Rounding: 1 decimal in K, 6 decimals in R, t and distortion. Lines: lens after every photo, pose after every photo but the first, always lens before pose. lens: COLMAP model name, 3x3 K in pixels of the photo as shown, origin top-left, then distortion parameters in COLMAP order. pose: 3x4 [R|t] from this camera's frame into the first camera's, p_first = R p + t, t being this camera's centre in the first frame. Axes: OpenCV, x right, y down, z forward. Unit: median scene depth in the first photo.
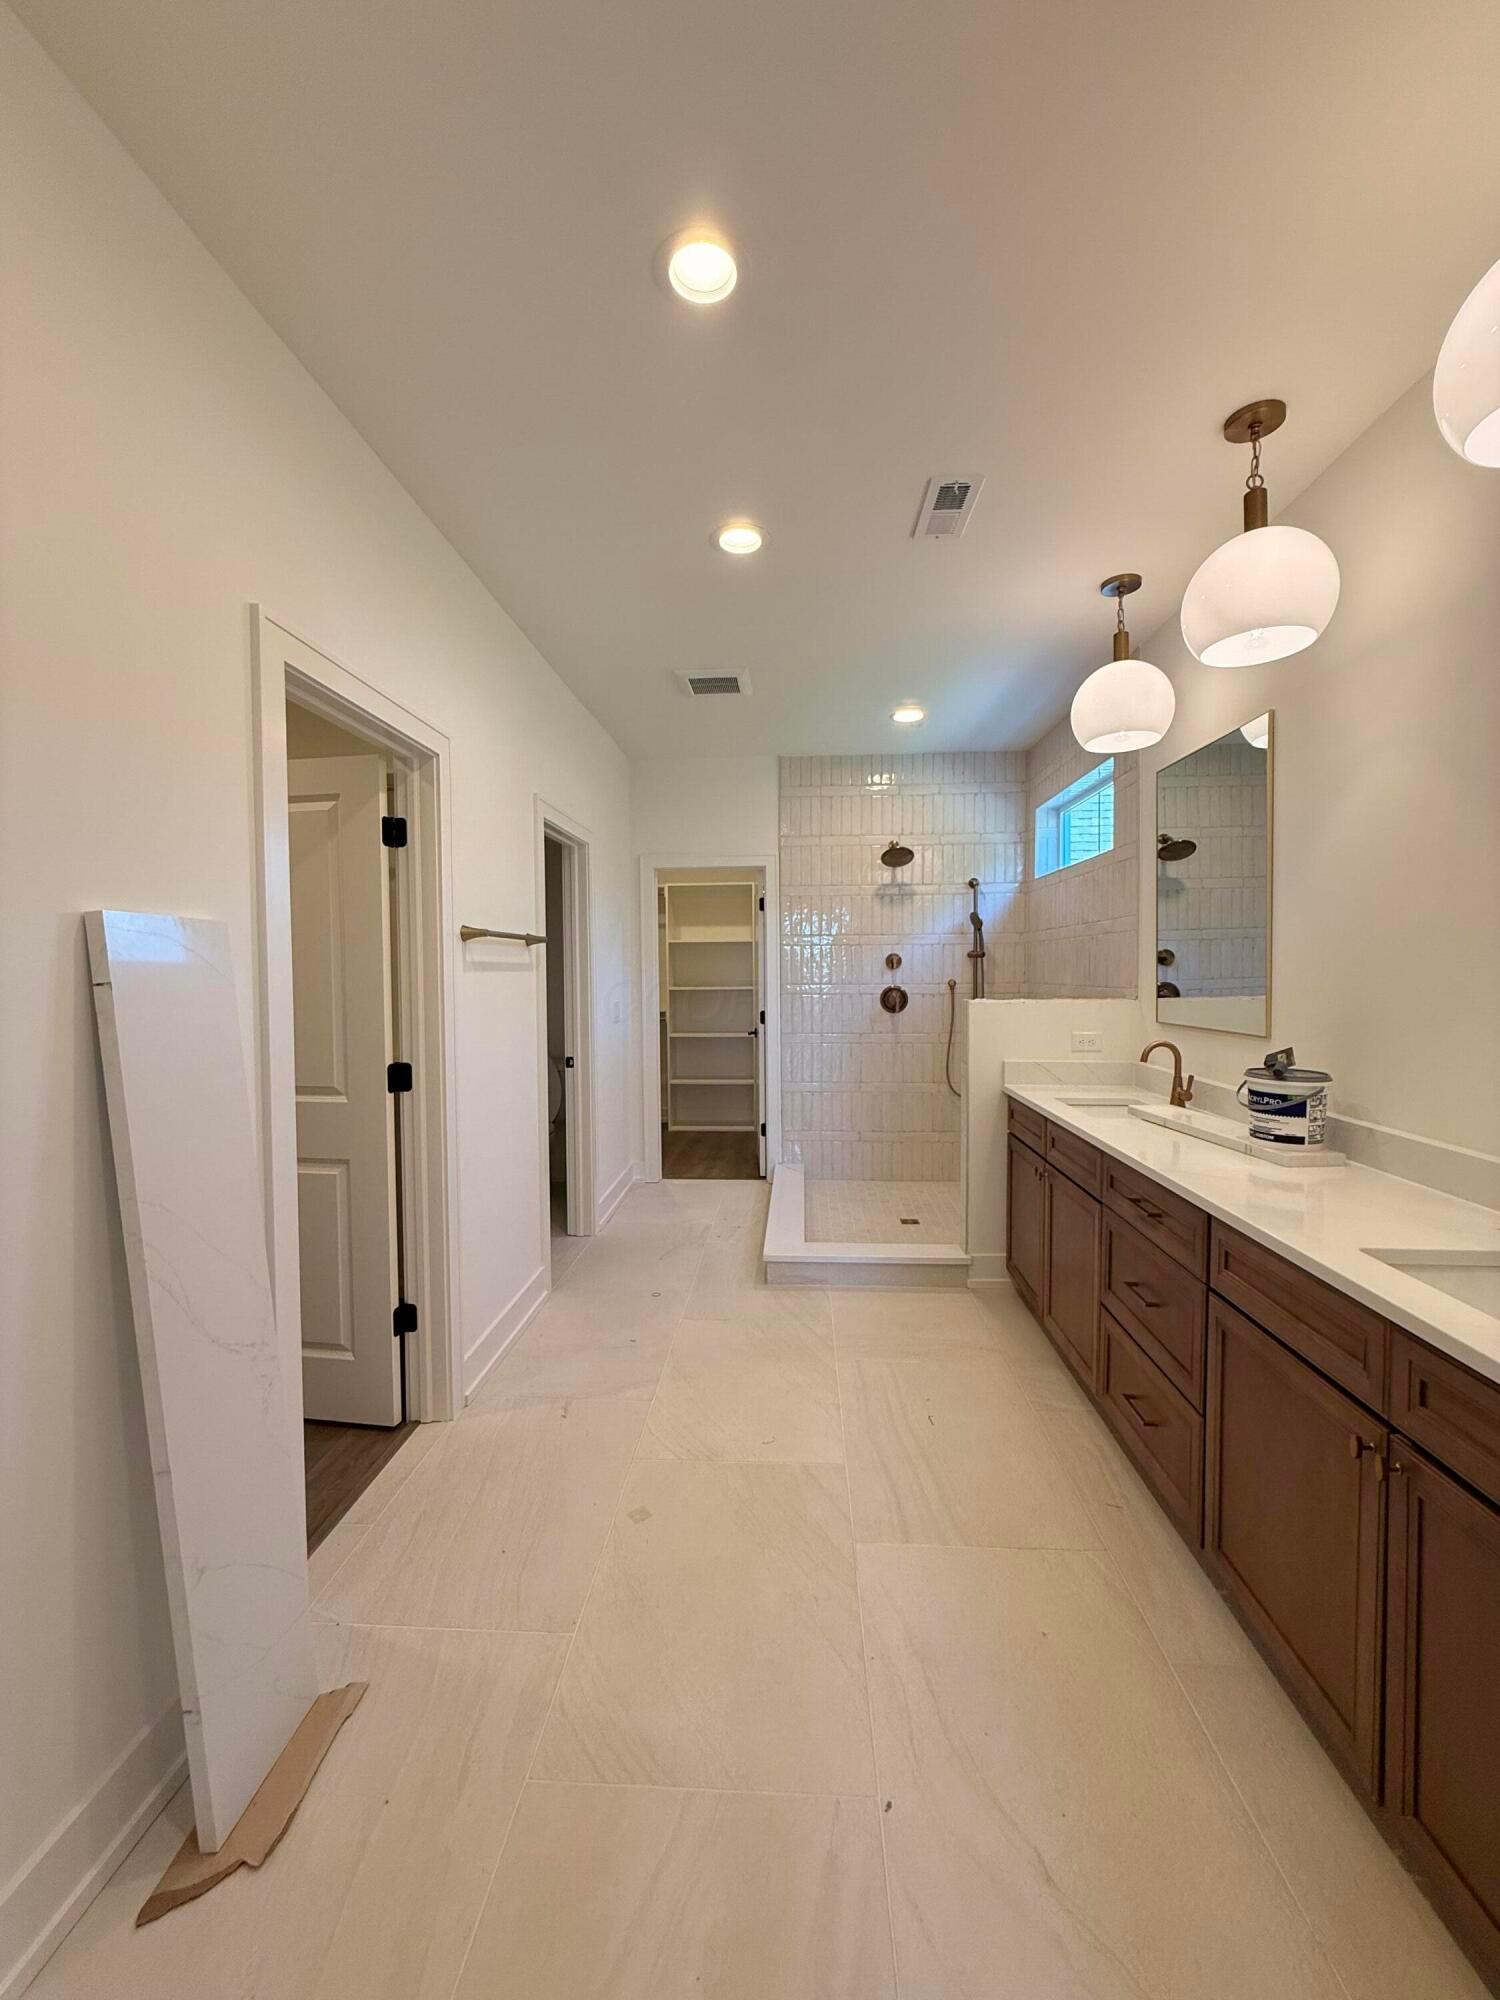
lens RADIAL K [[794.6, 0, 746.3], [0, 794.6, 995.4], [0, 0, 1]] dist [-0.001025, -0.000017]
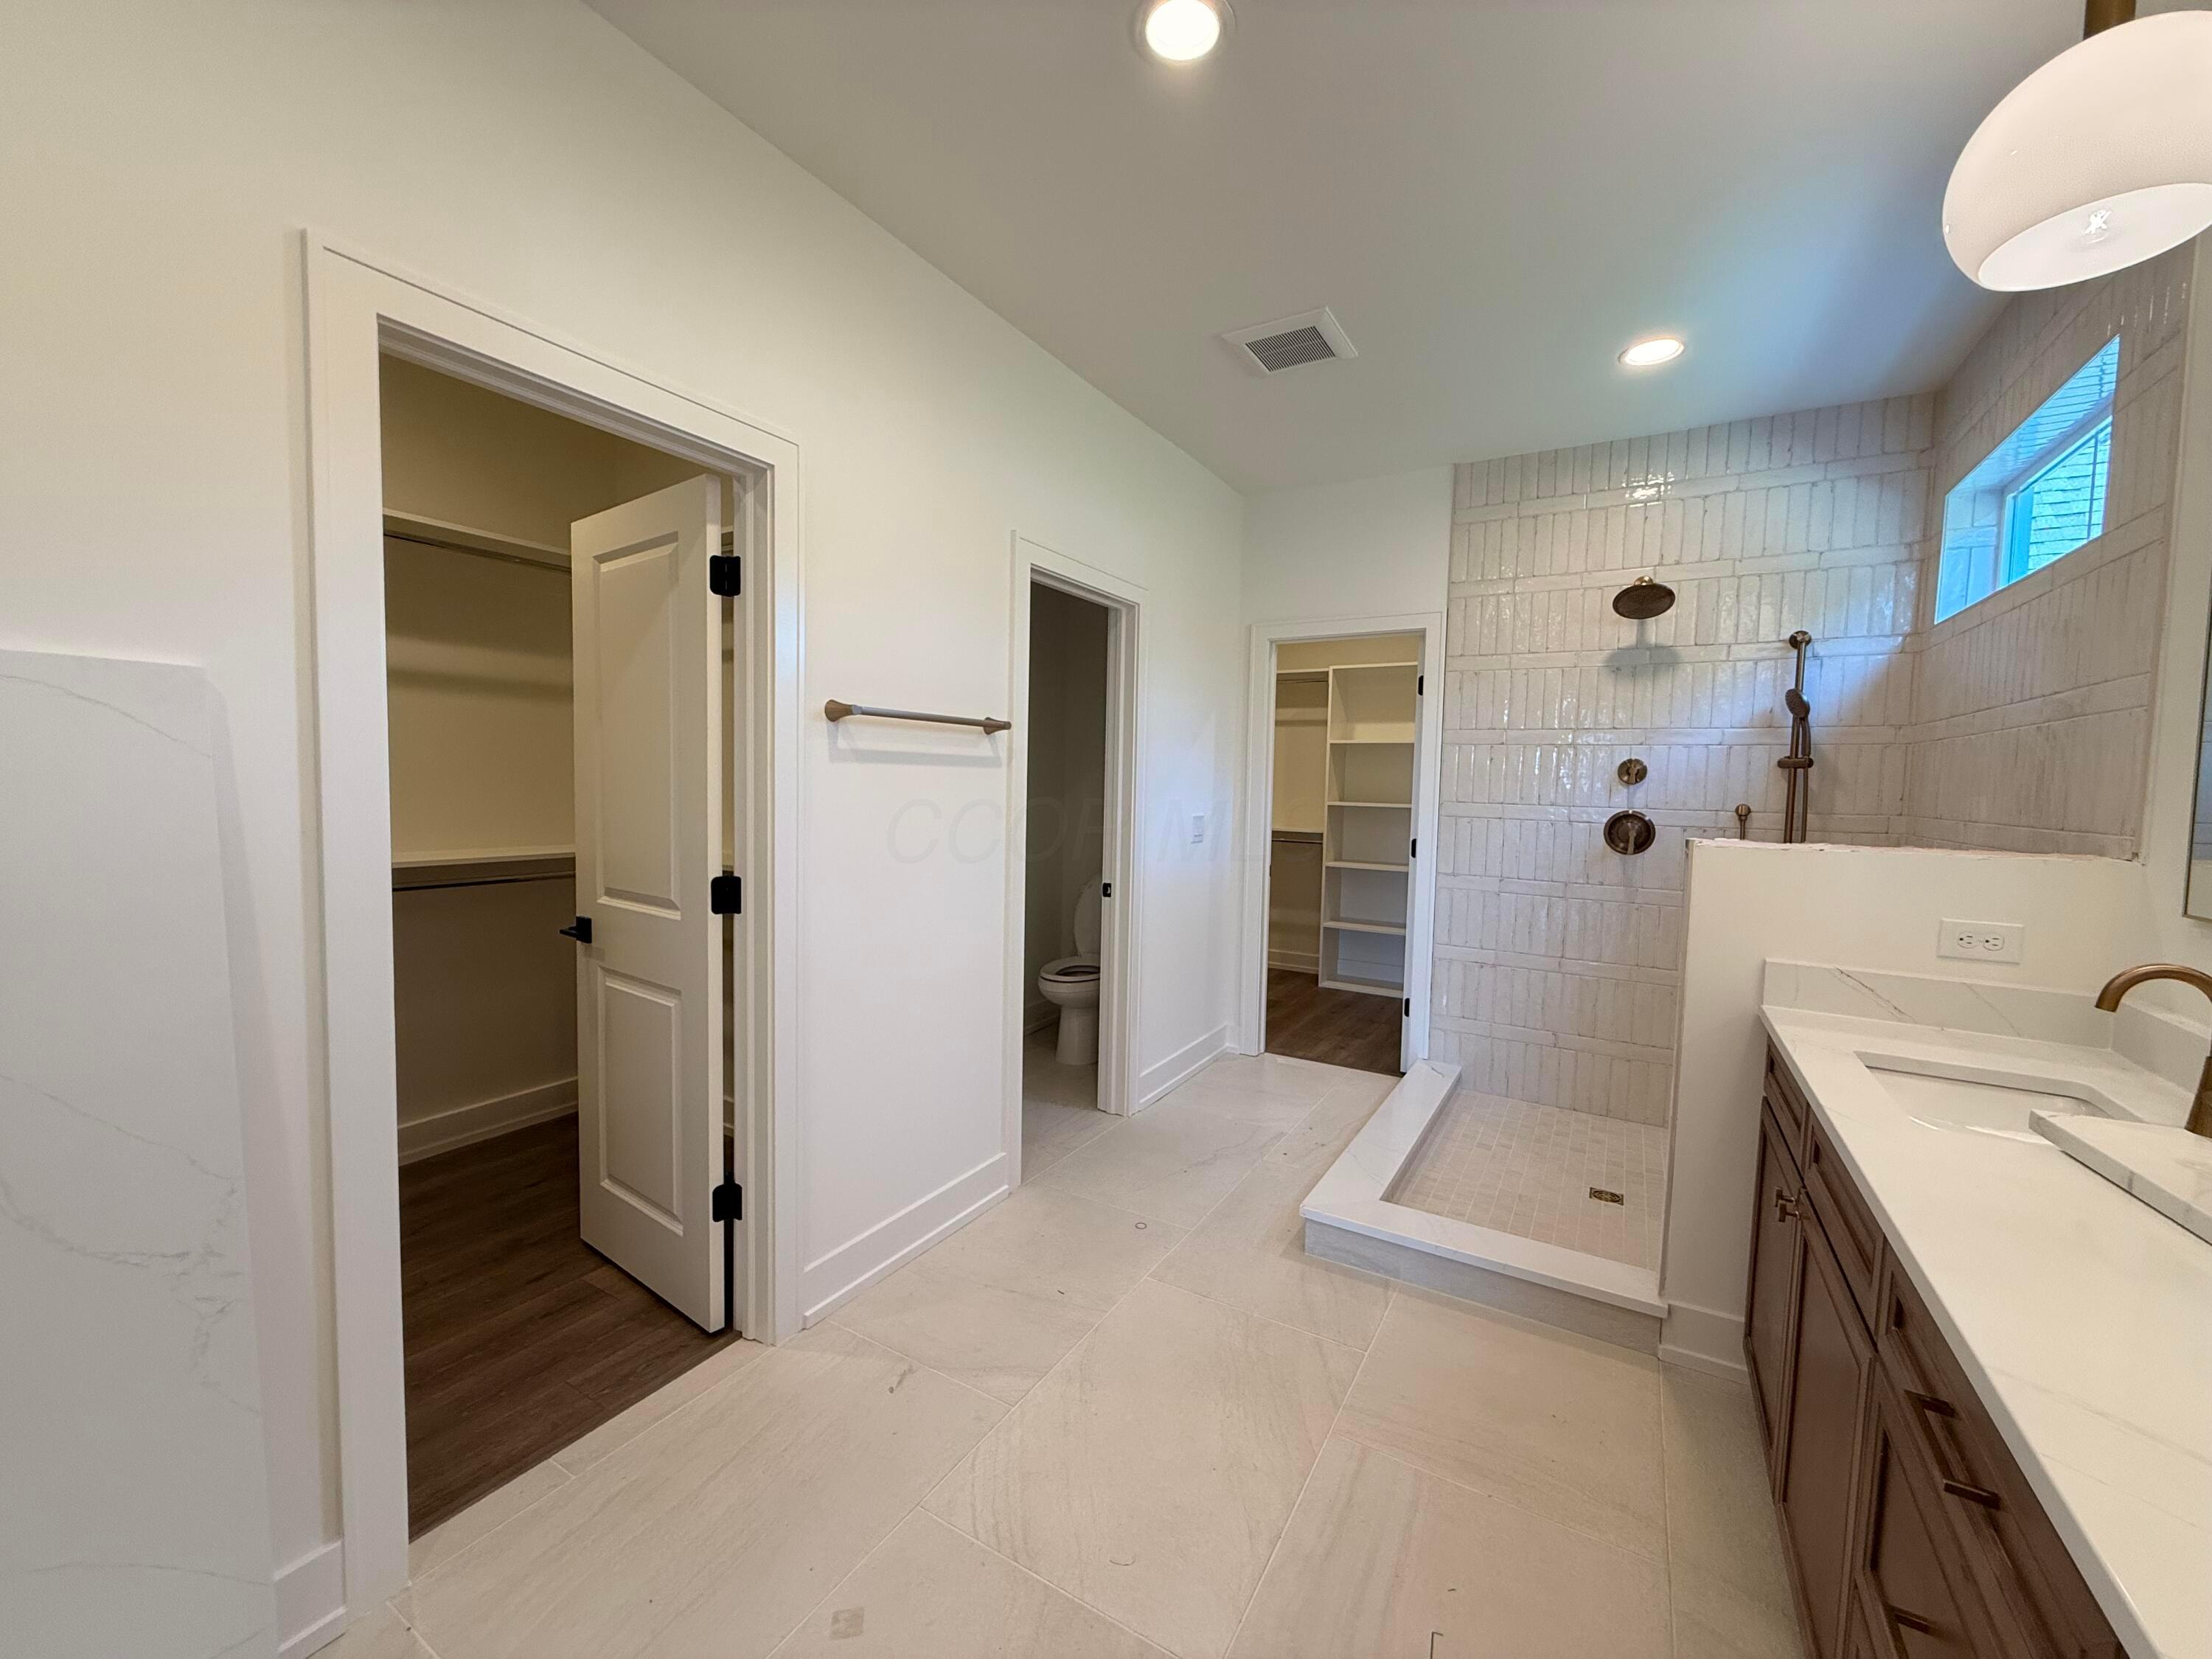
lens RADIAL K [[878.8, 0, 1099.3], [0, 878.8, 833.6], [0, 0, 1]] dist [-0.001025, -0.000017]
pose [[0.888469, 0.055161, -0.455609, 0.160167], [-0.042936, 0.998387, 0.037147, -0.002352], [0.456923, -0.013442, 0.889405, 0.236432]]
